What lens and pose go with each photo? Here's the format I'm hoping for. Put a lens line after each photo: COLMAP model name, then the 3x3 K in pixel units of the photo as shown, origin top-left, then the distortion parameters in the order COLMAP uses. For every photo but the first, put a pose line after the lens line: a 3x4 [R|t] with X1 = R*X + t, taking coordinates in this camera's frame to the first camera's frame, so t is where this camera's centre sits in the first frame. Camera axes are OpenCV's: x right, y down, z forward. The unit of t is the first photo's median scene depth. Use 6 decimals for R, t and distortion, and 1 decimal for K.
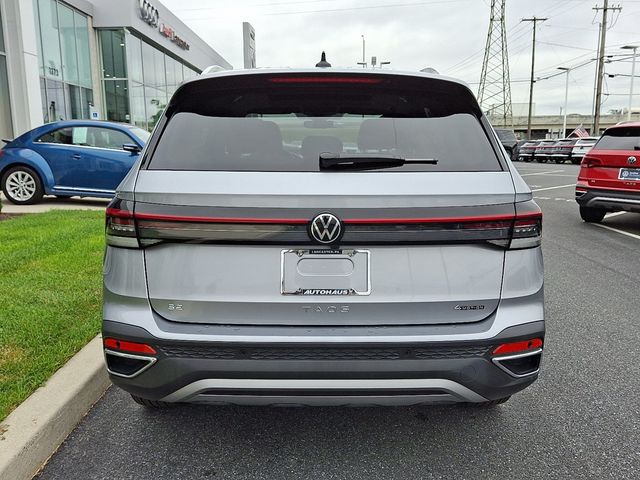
lens RADIAL K [[557.1, 0, 320.4], [0, 557.1, 240.6], [0, 0, 1]] dist [0.078722, -0.118315]
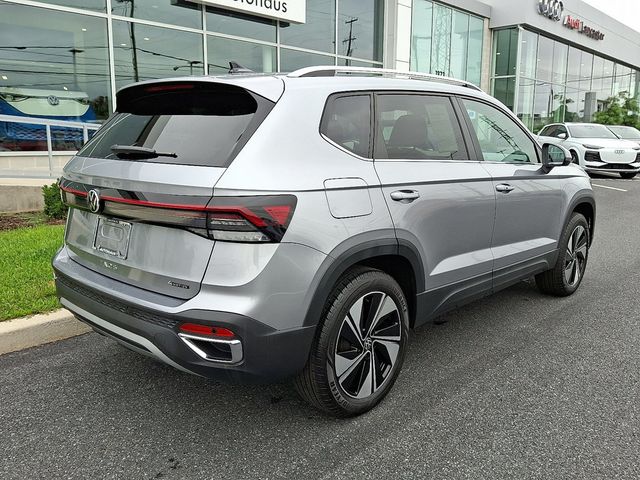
lens RADIAL K [[557.1, 0, 307.5], [0, 557.1, 229.9], [0, 0, 1]] dist [0.078722, -0.118315]
pose [[0.721682, 0.131190, -0.679679, 0.109562], [-0.139434, 0.989302, 0.042903, -0.006856], [0.678036, 0.063808, 0.732254, 0.030797]]
